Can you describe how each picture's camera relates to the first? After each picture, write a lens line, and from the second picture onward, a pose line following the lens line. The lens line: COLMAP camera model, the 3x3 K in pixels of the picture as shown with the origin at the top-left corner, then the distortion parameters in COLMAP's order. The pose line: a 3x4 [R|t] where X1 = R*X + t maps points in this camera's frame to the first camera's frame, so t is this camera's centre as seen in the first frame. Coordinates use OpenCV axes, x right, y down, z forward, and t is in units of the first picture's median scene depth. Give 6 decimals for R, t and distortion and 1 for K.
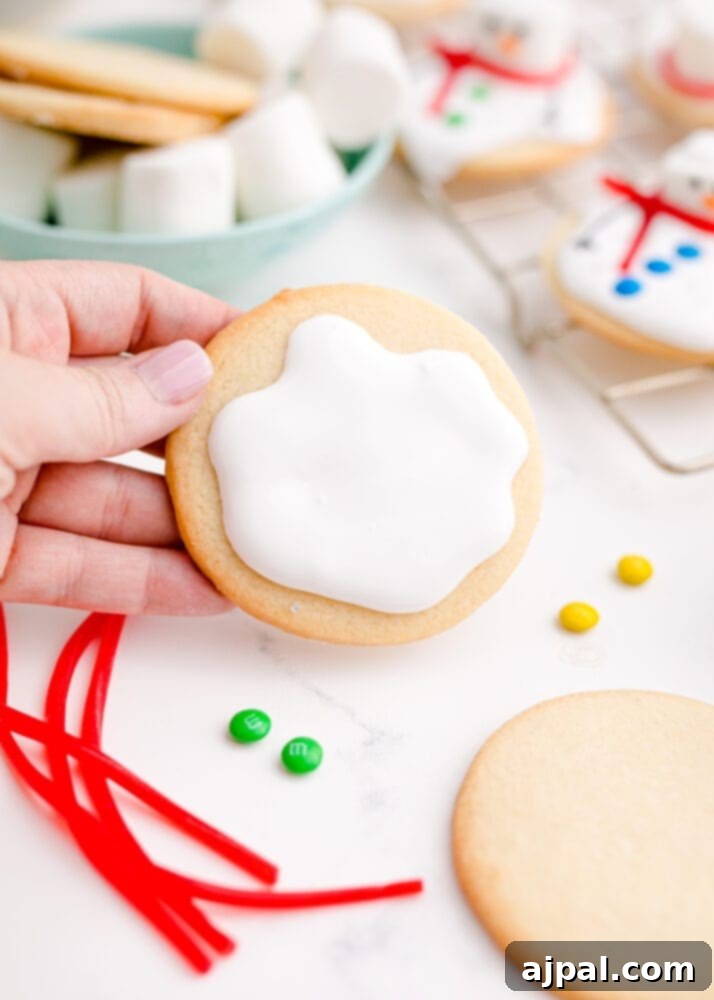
lens RADIAL K [[1635.6, 0, 347.4], [0, 1635.6, 514.0], [0, 0, 1]] dist [-0.045166, 0.000000]
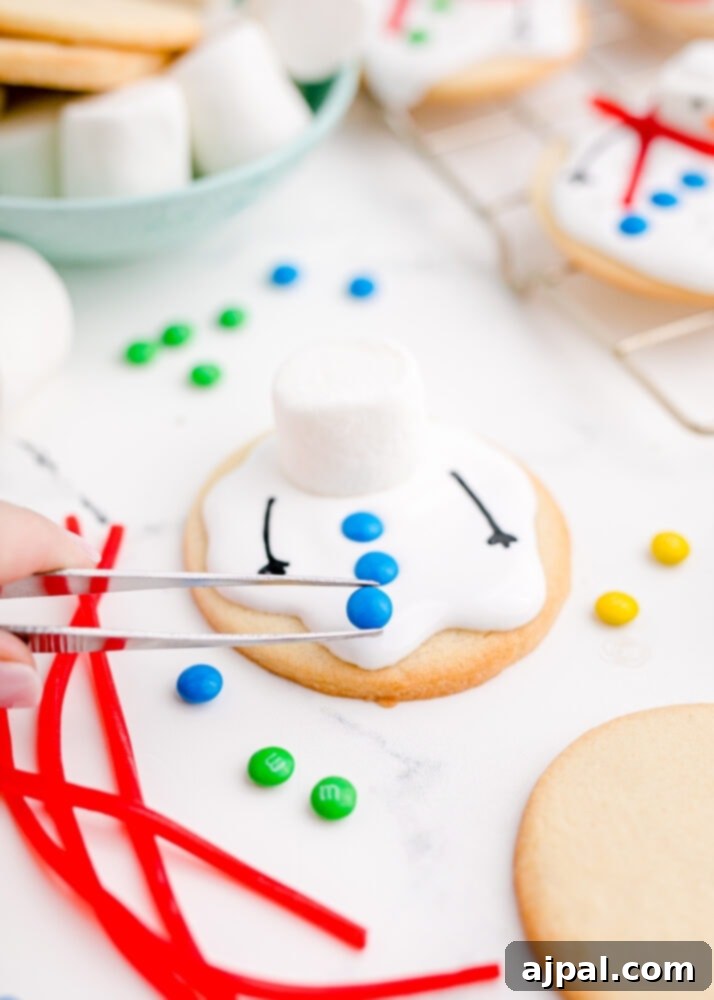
lens RADIAL K [[1635.6, 0, 354.7], [0, 1635.6, 501.5], [0, 0, 1]] dist [-0.045166, 0.000000]
pose [[0.995603, -0.067004, 0.065467, -0.049670], [0.062058, 0.995261, 0.074863, -0.061737], [-0.070173, -0.070471, 0.995043, 0.096660]]
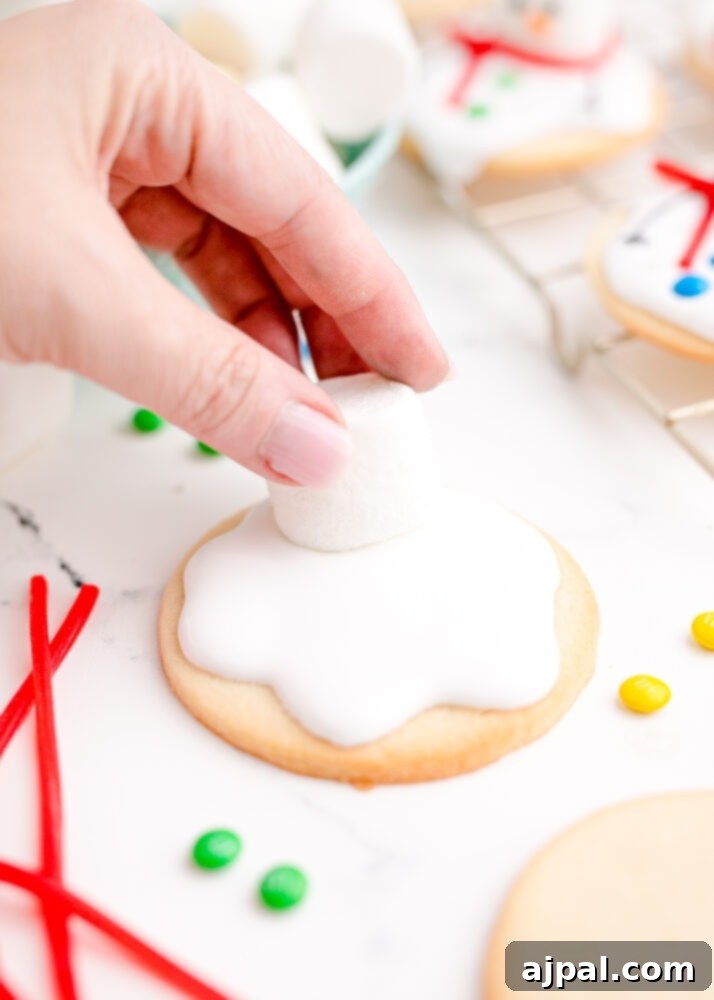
lens RADIAL K [[1635.6, 0, 371.2], [0, 1635.6, 502.8], [0, 0, 1]] dist [-0.045166, 0.000000]
pose [[0.999046, -0.033260, -0.028300, 0.031162], [0.031411, 0.997492, -0.063423, 0.014733], [0.030339, 0.062473, 0.997585, 0.183623]]
